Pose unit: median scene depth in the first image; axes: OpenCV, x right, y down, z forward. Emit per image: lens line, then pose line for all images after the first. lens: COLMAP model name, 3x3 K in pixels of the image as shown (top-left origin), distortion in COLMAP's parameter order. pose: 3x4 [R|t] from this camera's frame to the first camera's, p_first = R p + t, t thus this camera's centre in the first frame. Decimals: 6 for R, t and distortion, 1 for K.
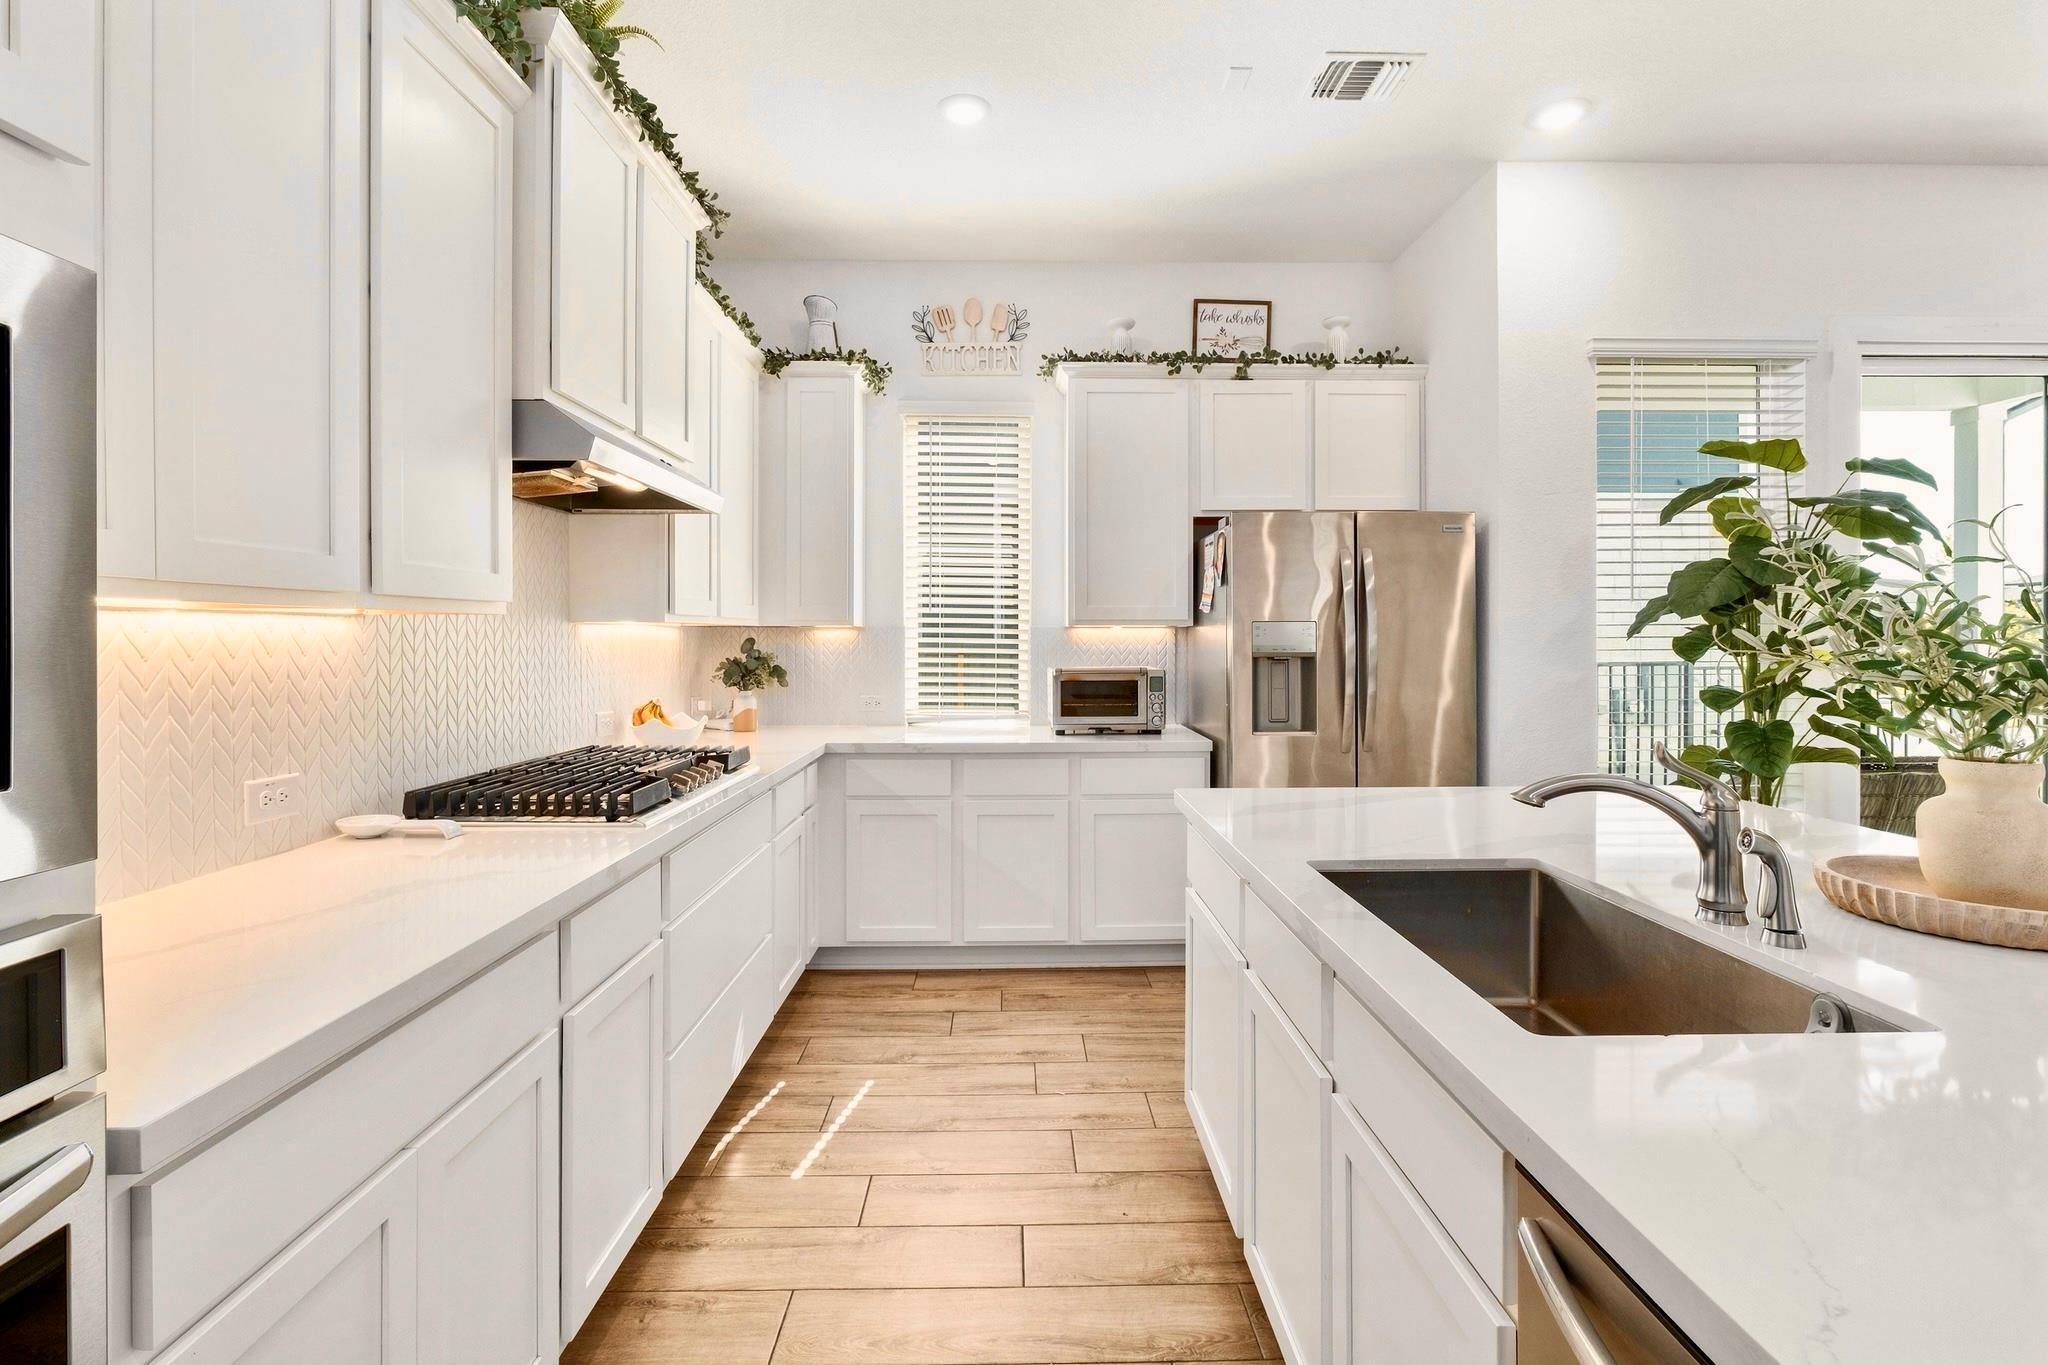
lens RADIAL K [[949.8, 0, 1014.3], [0, 949.8, 645.6], [0, 0, 1]] dist [-0.016136, 0.000434]
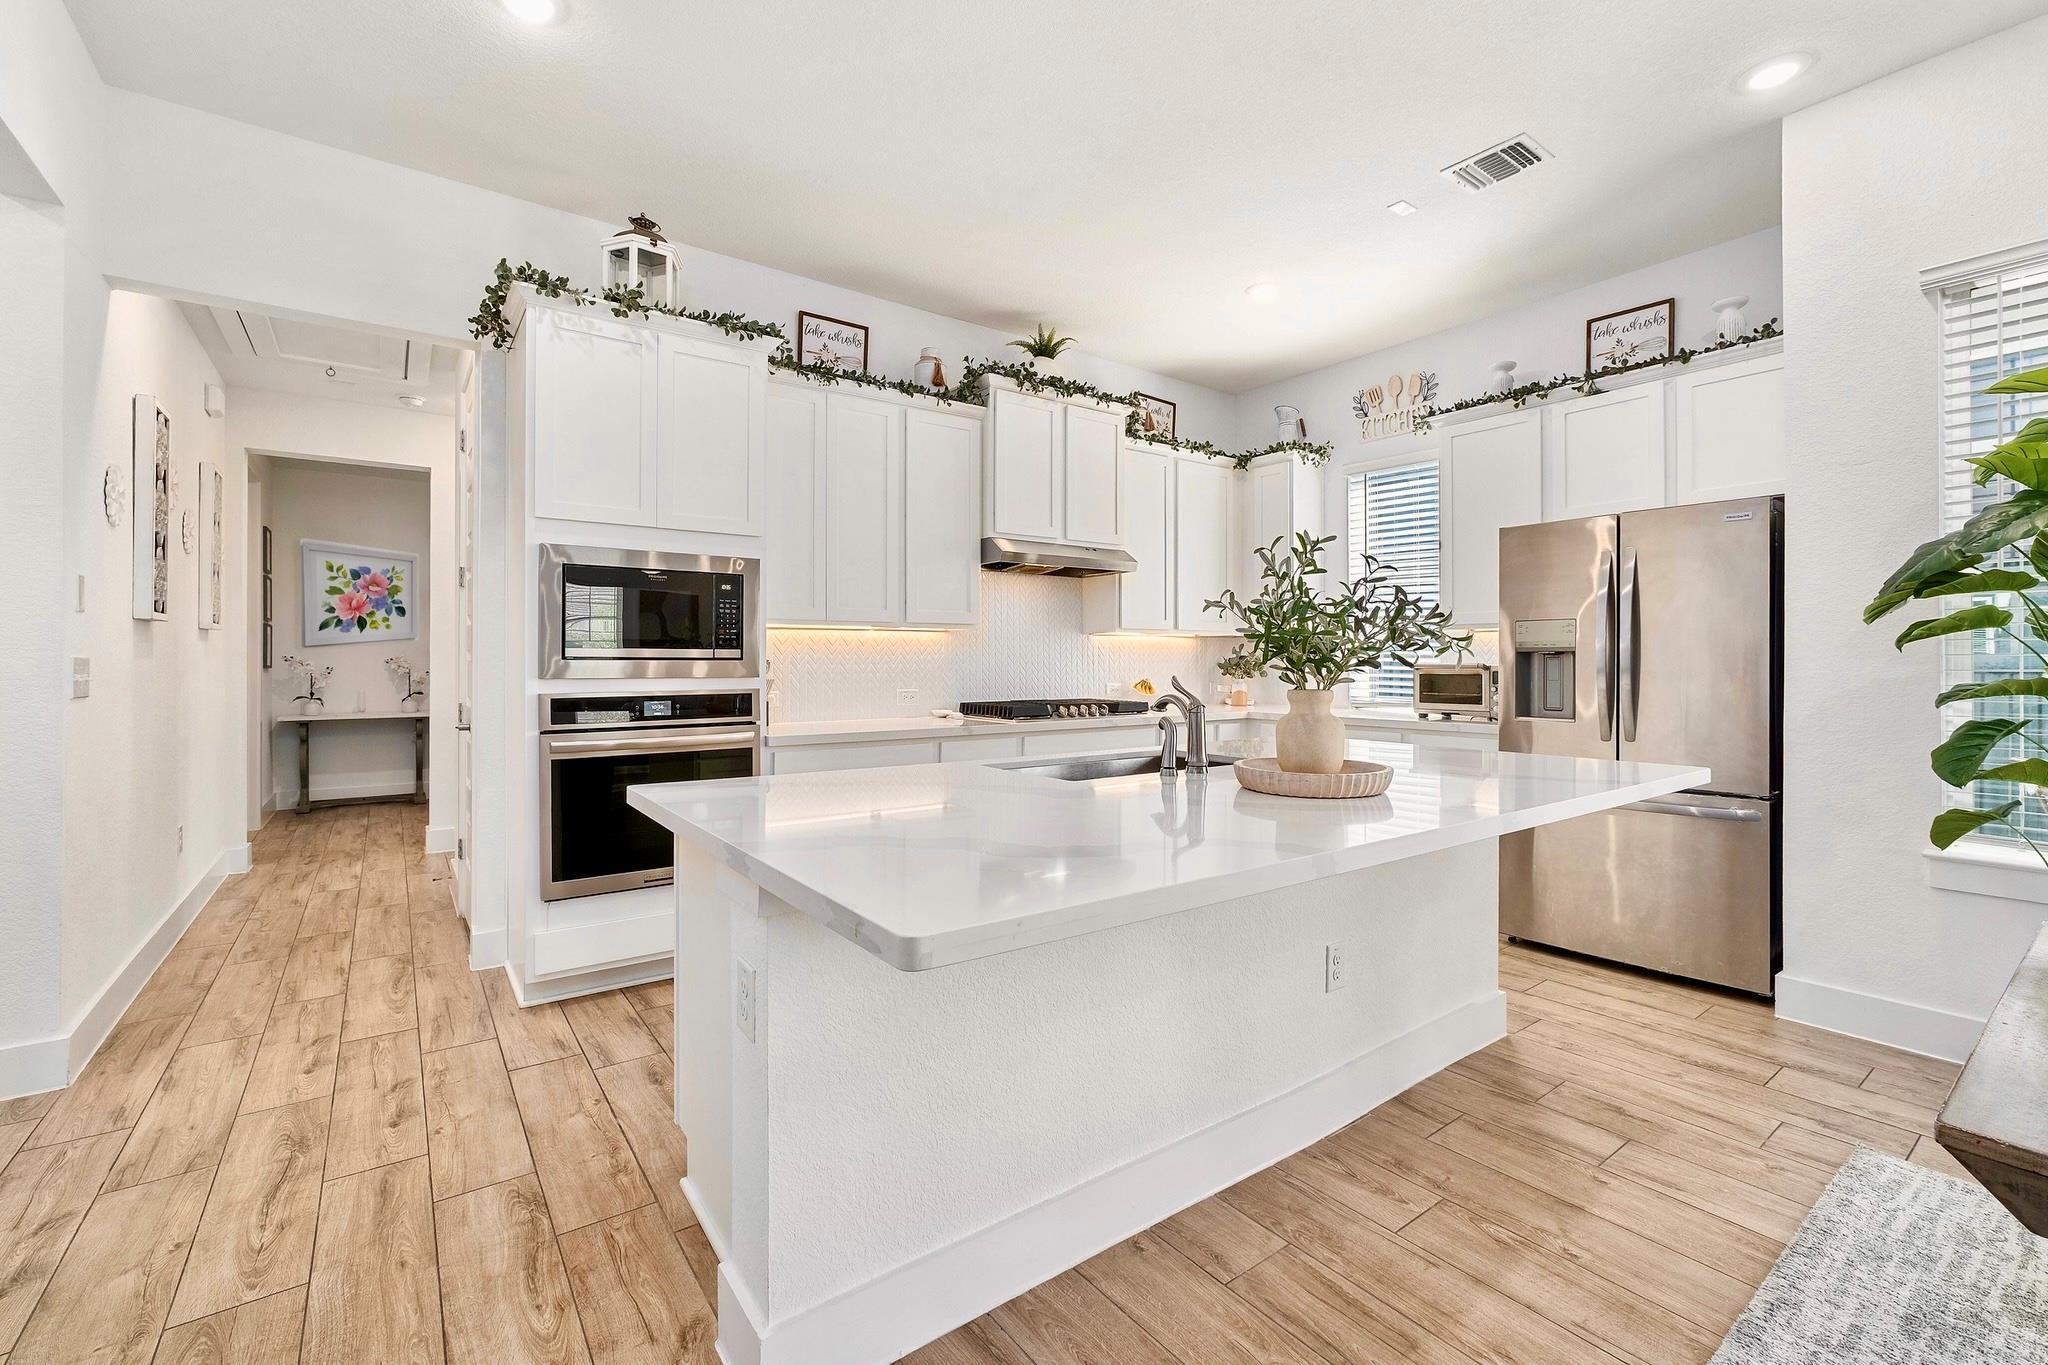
lens RADIAL K [[892.3, 0, 1033.2], [0, 892.3, 647.9], [0, 0, 1]] dist [0.001499, 0.000405]
pose [[0.573900, -0.009498, -0.818870, 0.742559], [-0.006946, 0.999840, -0.016465, 0.027115], [0.818896, 0.015137, 0.573743, -0.094760]]
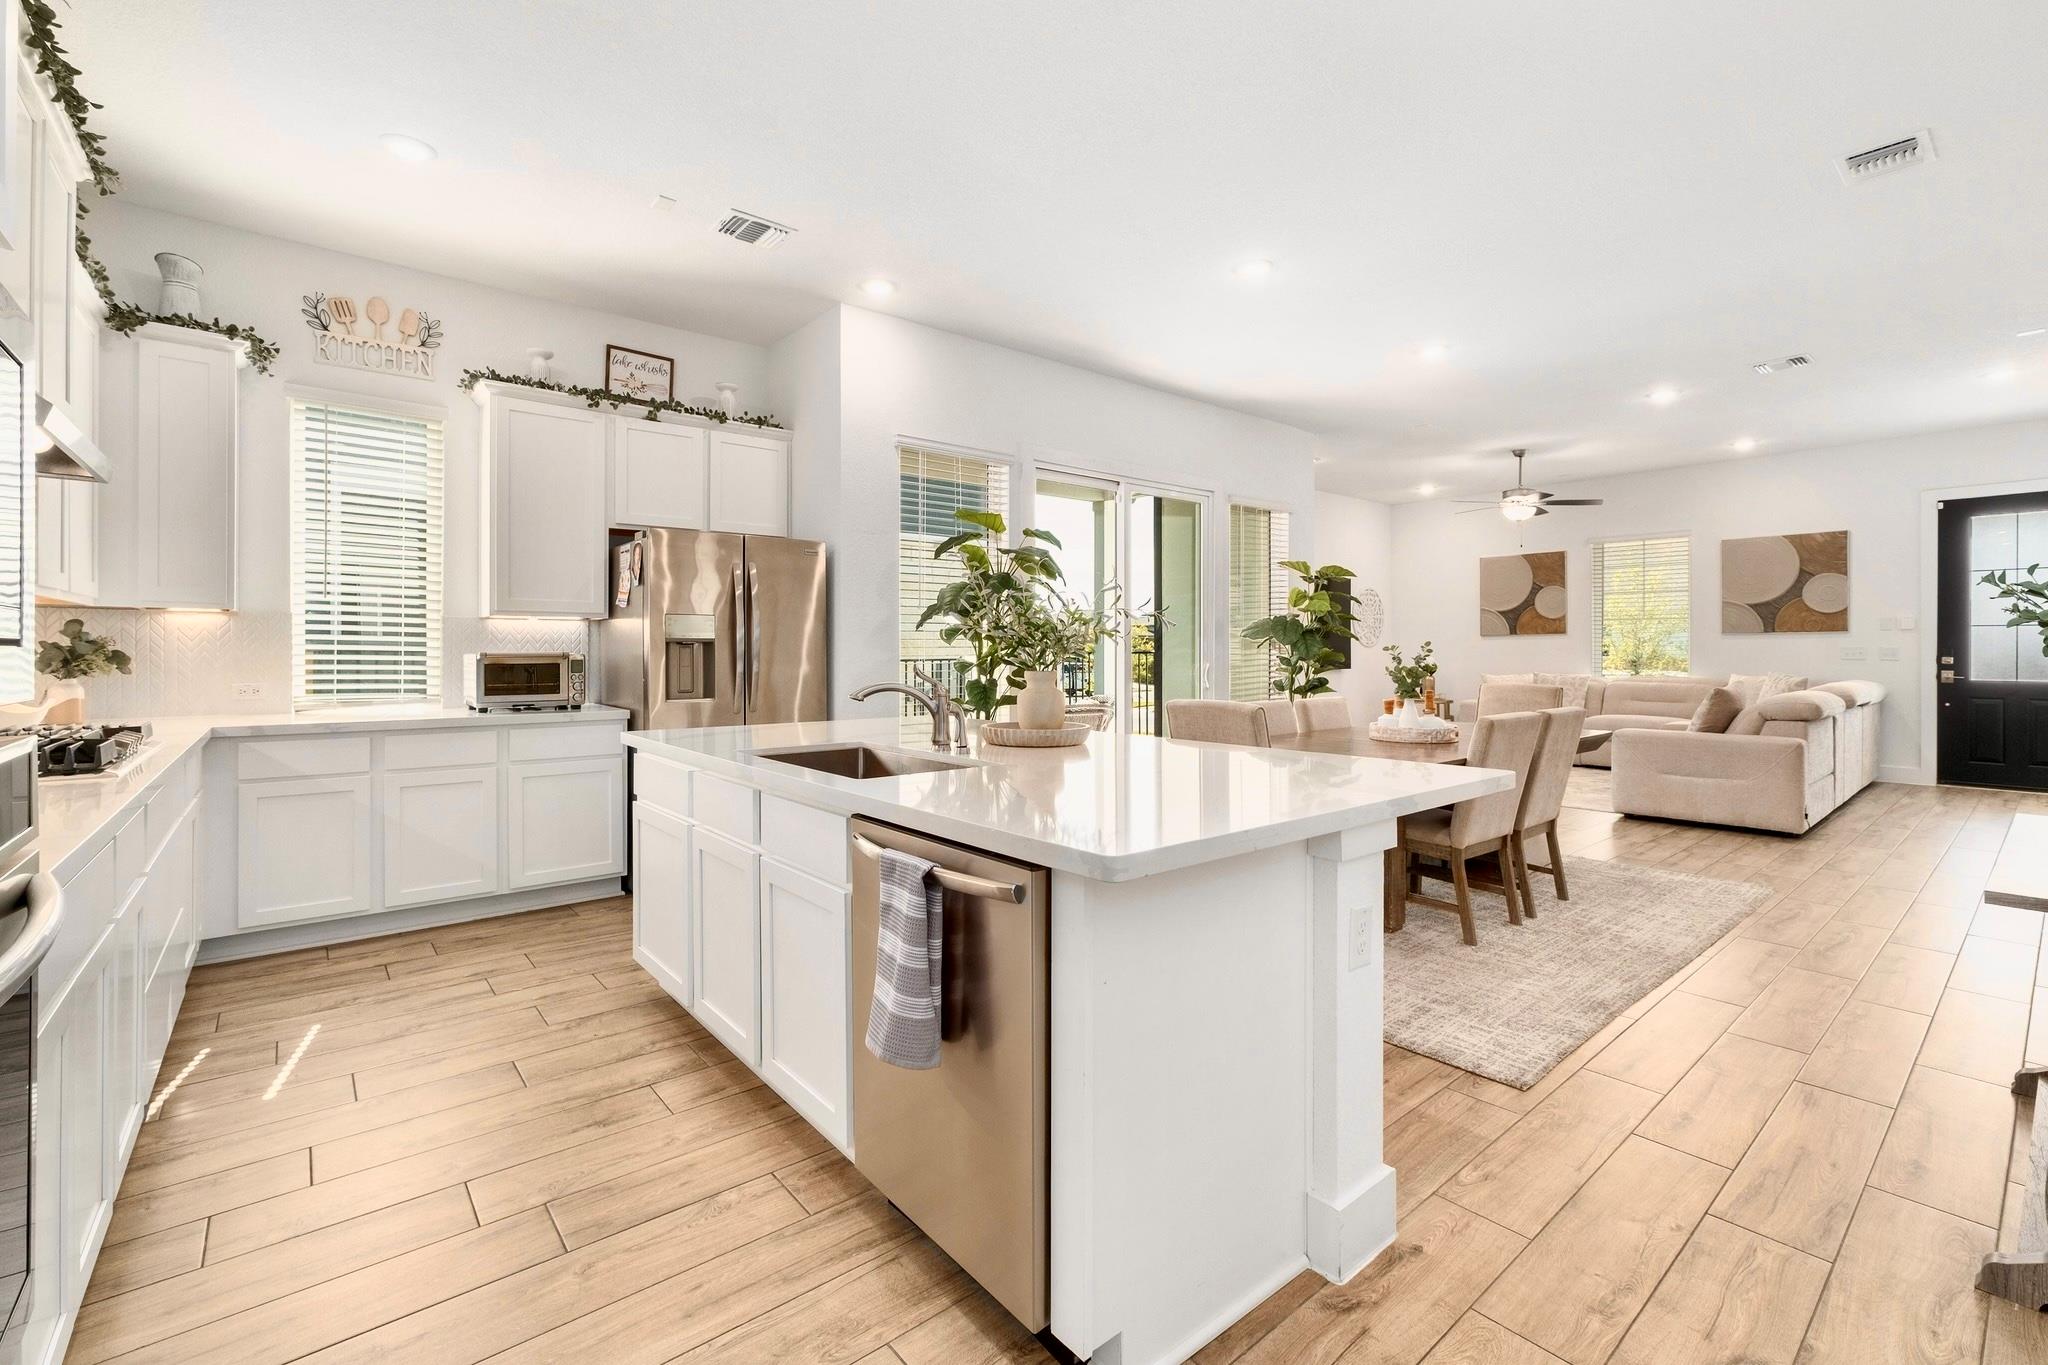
lens RADIAL K [[886.1, 0, 1026.4], [0, 886.1, 655.6], [0, 0, 1]] dist [-0.000394, 0.000614]
pose [[0.776965, -0.001642, 0.629542, -0.116096], [0.001805, 0.999998, 0.000380, 0.029039], [-0.629542, 0.000841, 0.776966, -0.222426]]
